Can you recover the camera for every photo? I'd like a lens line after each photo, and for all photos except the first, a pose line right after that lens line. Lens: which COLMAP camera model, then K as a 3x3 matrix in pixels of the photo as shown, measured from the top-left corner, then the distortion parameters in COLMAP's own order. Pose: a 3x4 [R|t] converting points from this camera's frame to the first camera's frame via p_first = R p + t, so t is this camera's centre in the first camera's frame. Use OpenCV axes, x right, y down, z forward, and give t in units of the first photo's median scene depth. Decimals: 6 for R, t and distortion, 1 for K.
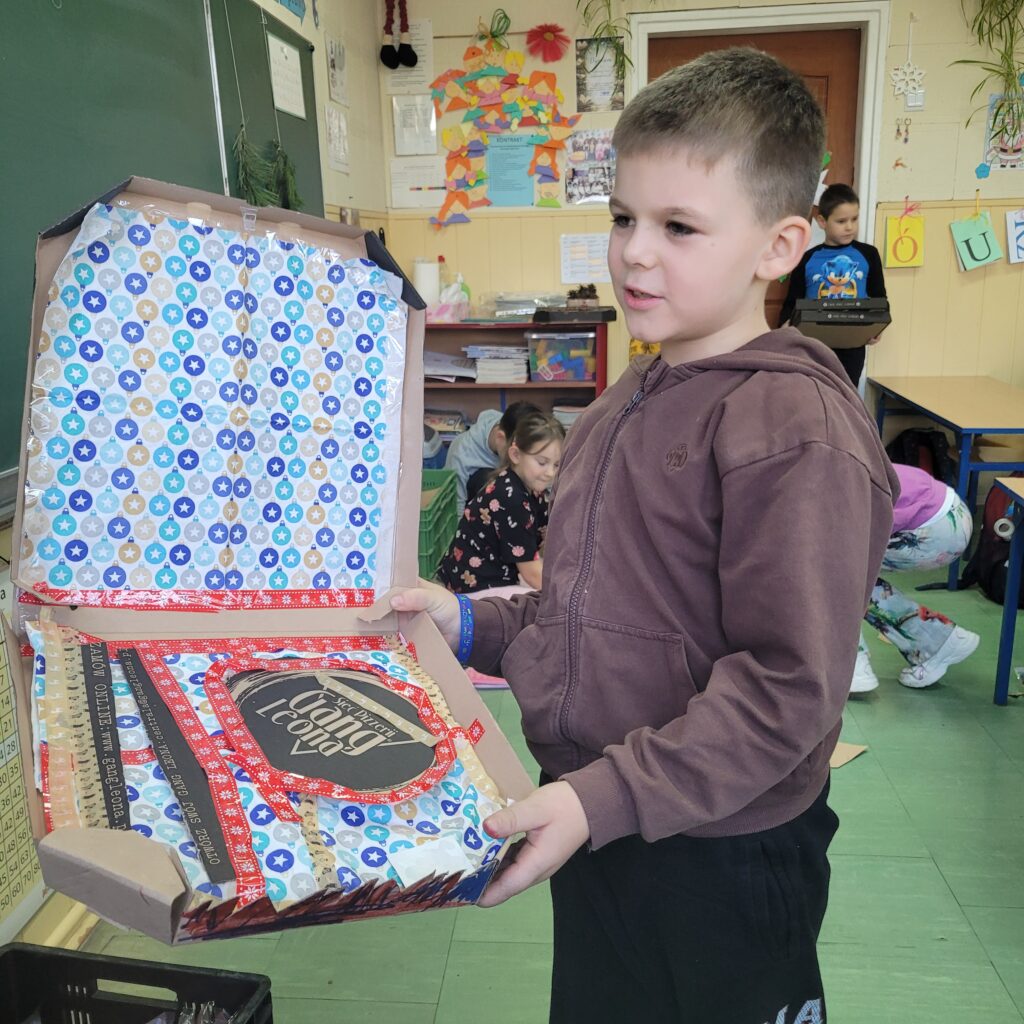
lens RADIAL K [[1028.0, 0, 512.0], [0, 1028.0, 512.0], [0, 0, 1]] dist [0.053154, -0.025125]
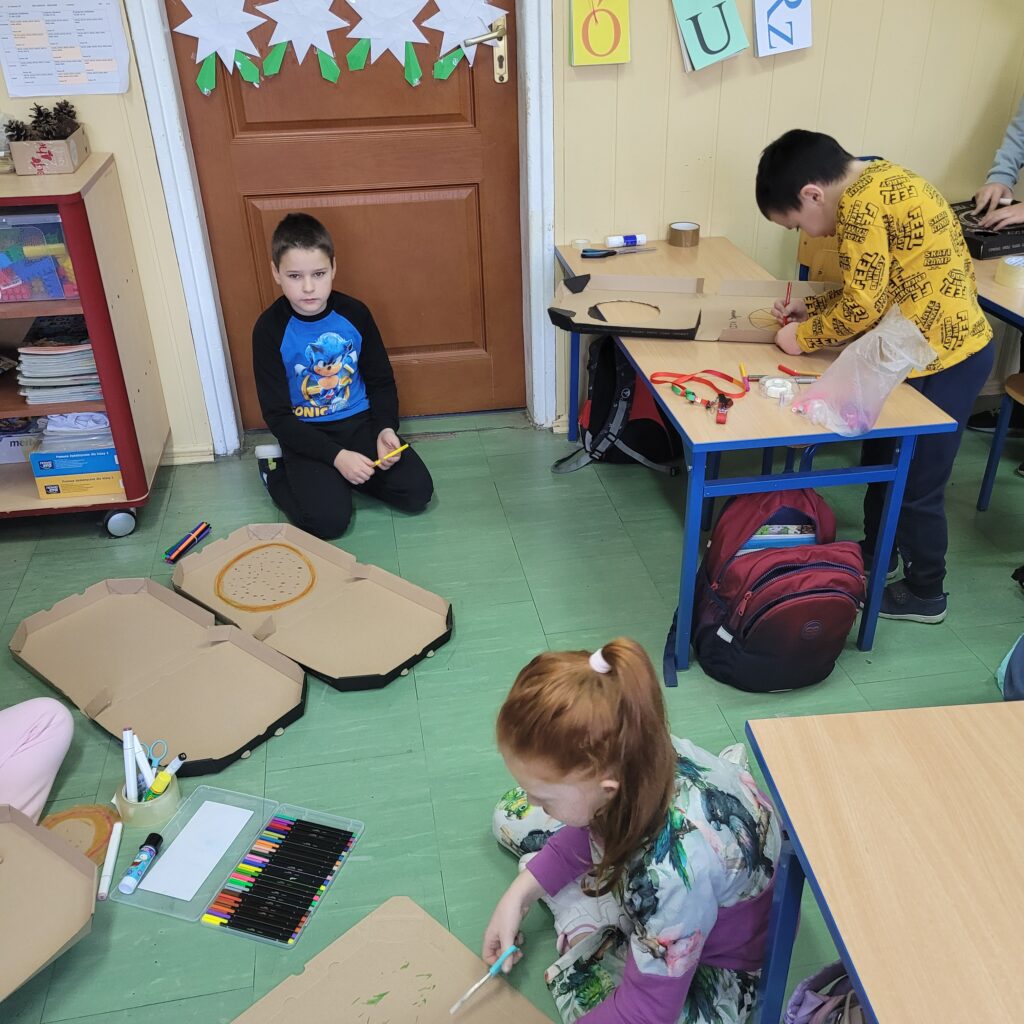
lens RADIAL K [[1022.1, 0, 520.3], [0, 1022.1, 521.1], [0, 0, 1]] dist [0.053505, -0.013478]
pose [[0.965404, -0.122844, 0.230010, 0.160723], [0.056793, 0.959960, 0.274320, -0.149092], [-0.254499, -0.251767, 0.933726, 0.380875]]
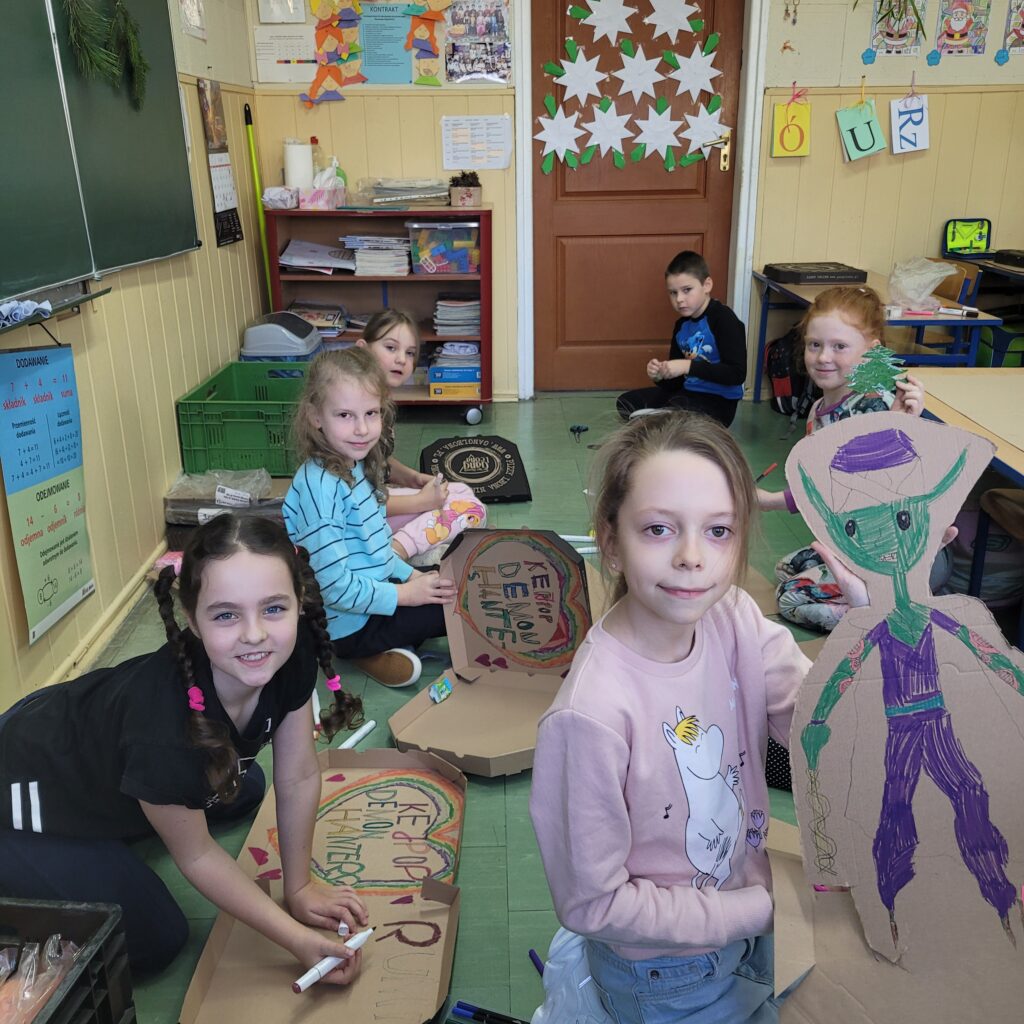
lens RADIAL K [[1028.0, 0, 512.0], [0, 1028.0, 512.0], [0, 0, 1]] dist [0.053154, -0.025125]
pose [[0.994692, -0.021619, 0.100599, 0.008448], [0.012021, 0.995399, 0.095057, 0.003029], [-0.102191, -0.093343, 0.990376, 0.020255]]
